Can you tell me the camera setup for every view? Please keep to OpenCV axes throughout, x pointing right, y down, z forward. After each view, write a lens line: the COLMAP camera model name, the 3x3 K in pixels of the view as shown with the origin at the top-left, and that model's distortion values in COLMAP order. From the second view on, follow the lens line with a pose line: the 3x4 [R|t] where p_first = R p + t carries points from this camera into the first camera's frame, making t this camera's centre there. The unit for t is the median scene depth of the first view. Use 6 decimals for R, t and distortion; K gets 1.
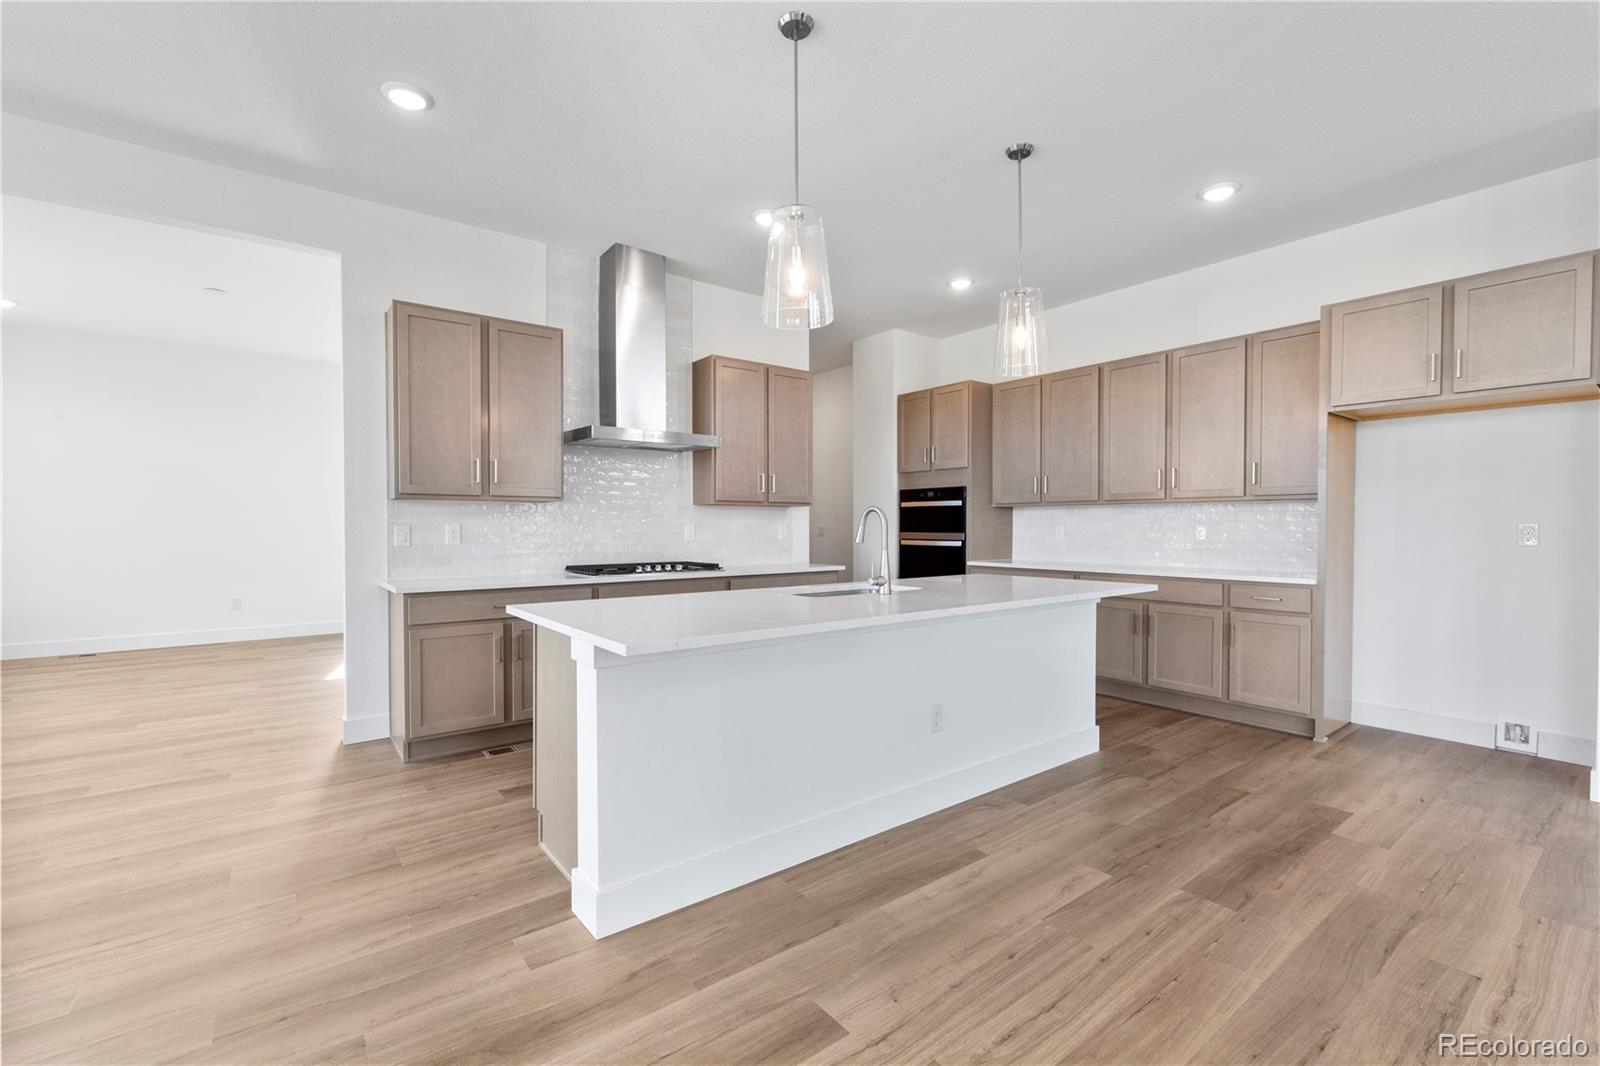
lens RADIAL K [[696.7, 0, 804.5], [0, 696.7, 536.2], [0, 0, 1]] dist [-0.000756, 0.000361]
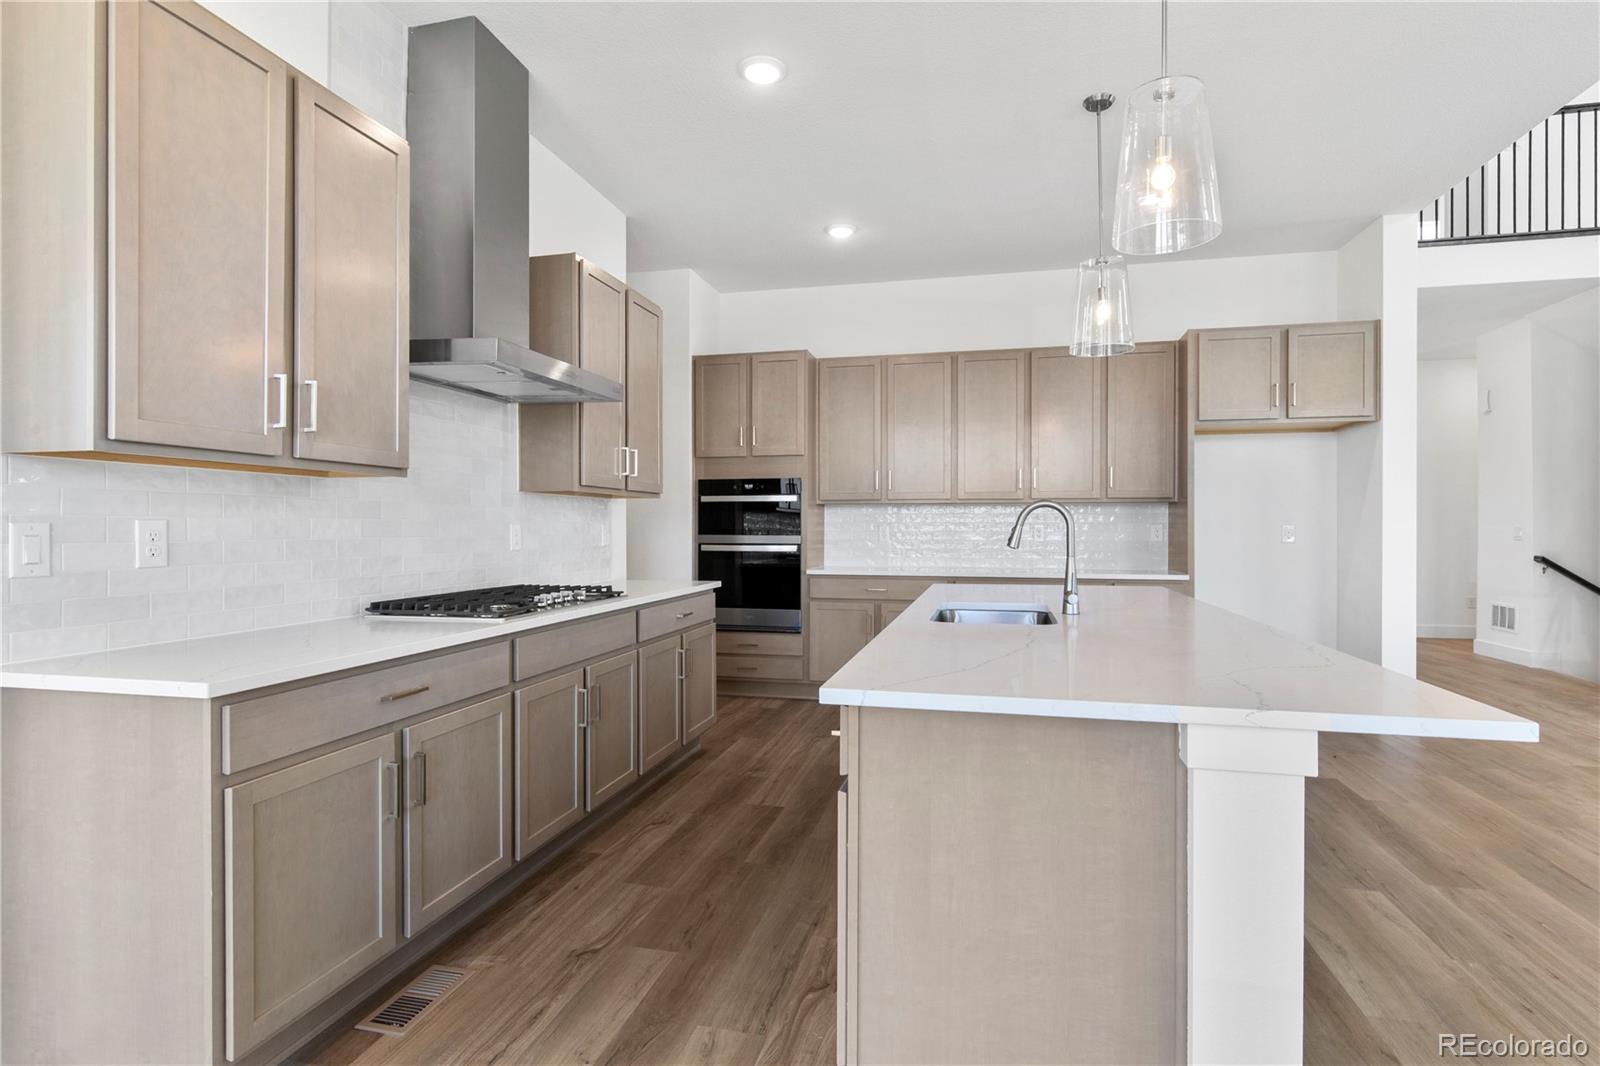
lens RADIAL K [[801.7, 0, 809.5], [0, 801.7, 525.6], [0, 0, 1]] dist [-0.001300, -0.001327]
pose [[0.776673, 0.002504, 0.629899, -0.405325], [0.008004, 0.999872, -0.013845, -0.003083], [-0.629853, 0.015795, 0.776554, 0.297034]]
